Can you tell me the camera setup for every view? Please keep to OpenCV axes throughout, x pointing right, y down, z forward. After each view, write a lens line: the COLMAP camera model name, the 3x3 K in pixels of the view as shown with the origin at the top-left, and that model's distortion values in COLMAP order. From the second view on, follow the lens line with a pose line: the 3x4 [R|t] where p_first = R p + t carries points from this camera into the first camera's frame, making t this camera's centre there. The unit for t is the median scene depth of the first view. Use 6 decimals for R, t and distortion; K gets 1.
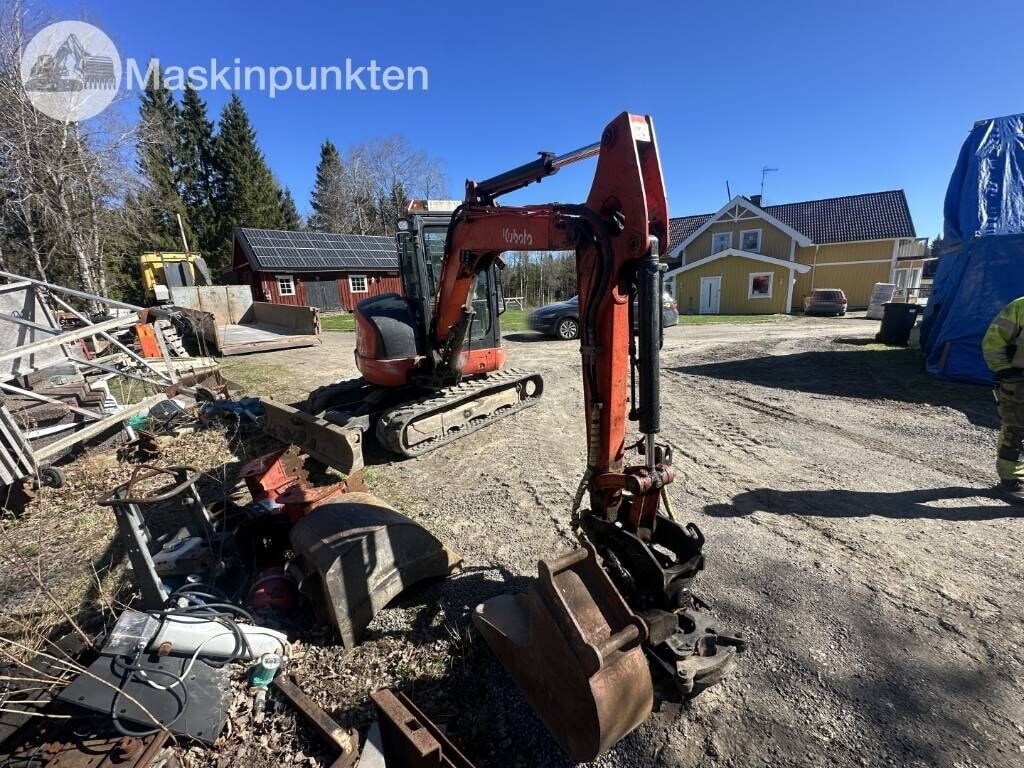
lens RADIAL K [[407.6, 0, 512.0], [0, 407.6, 384.0], [0, 0, 1]] dist [-0.004886, 0.000906]
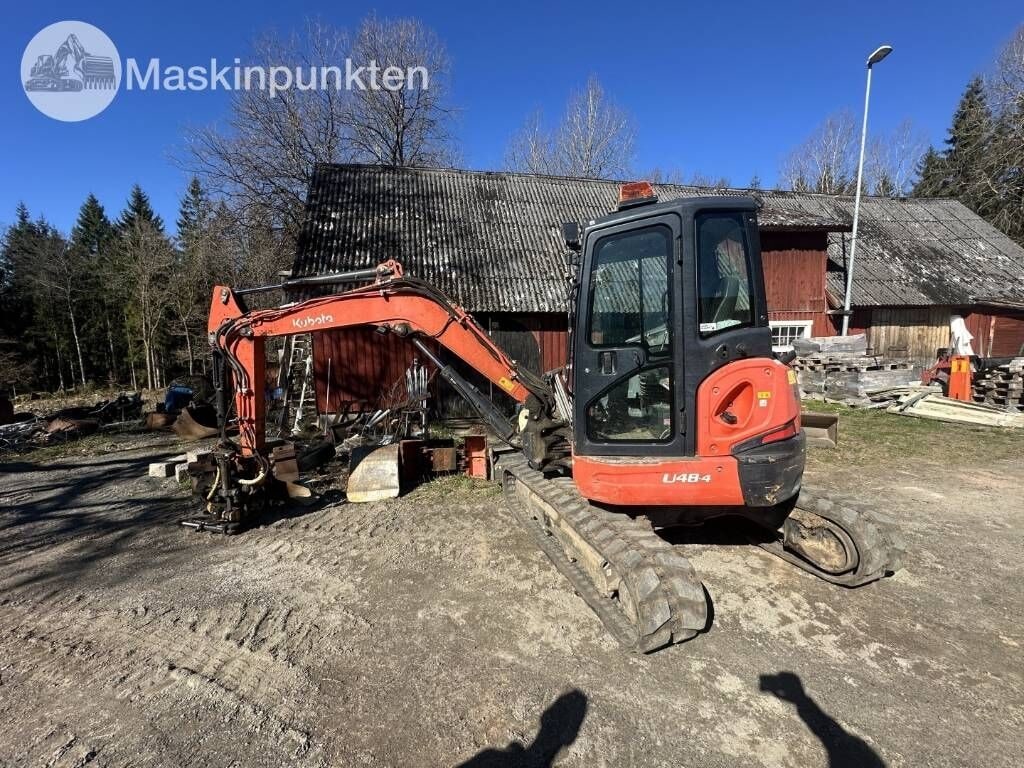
lens RADIAL K [[407.6, 0, 512.0], [0, 407.6, 384.0], [0, 0, 1]] dist [-0.004886, 0.000906]
pose [[-0.543957, 0.142526, -0.826920, 0.400965], [-0.141386, 0.955812, 0.257746, -0.274692], [0.827116, 0.257118, -0.499770, 1.045212]]
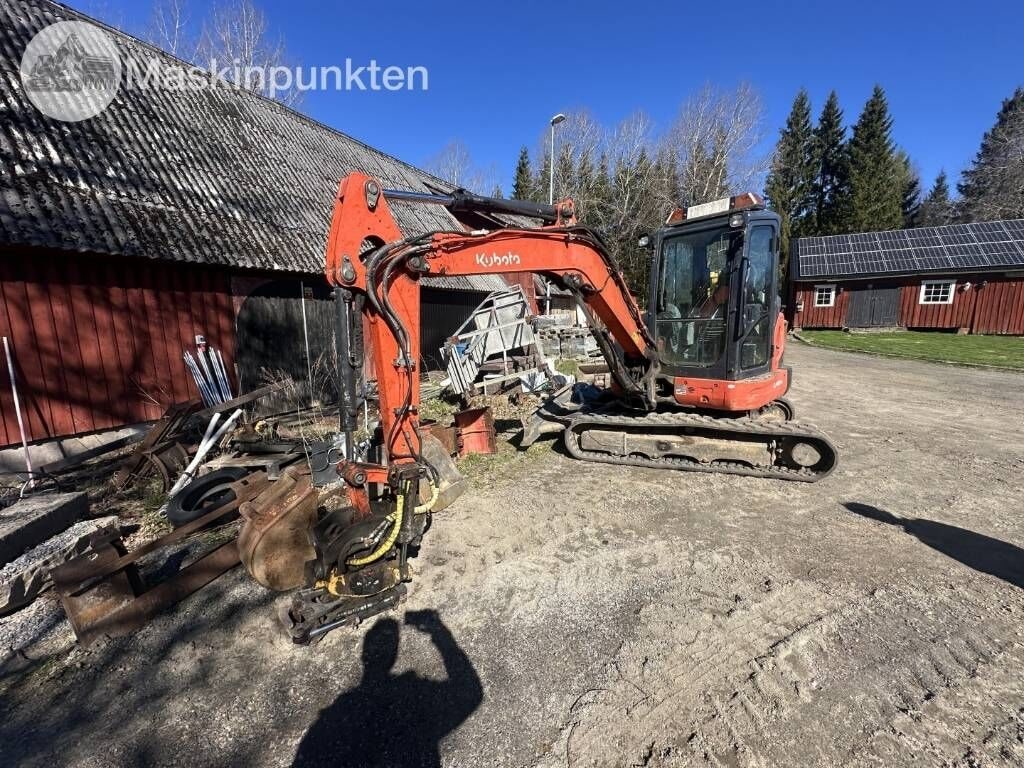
lens RADIAL K [[407.6, 0, 512.0], [0, 407.6, 384.0], [0, 0, 1]] dist [-0.004886, 0.000906]
pose [[0.285279, 0.191450, -0.939129, 0.500930], [-0.211821, 0.968212, 0.133034, -0.087763], [0.934745, 0.160975, 0.316763, 0.332221]]
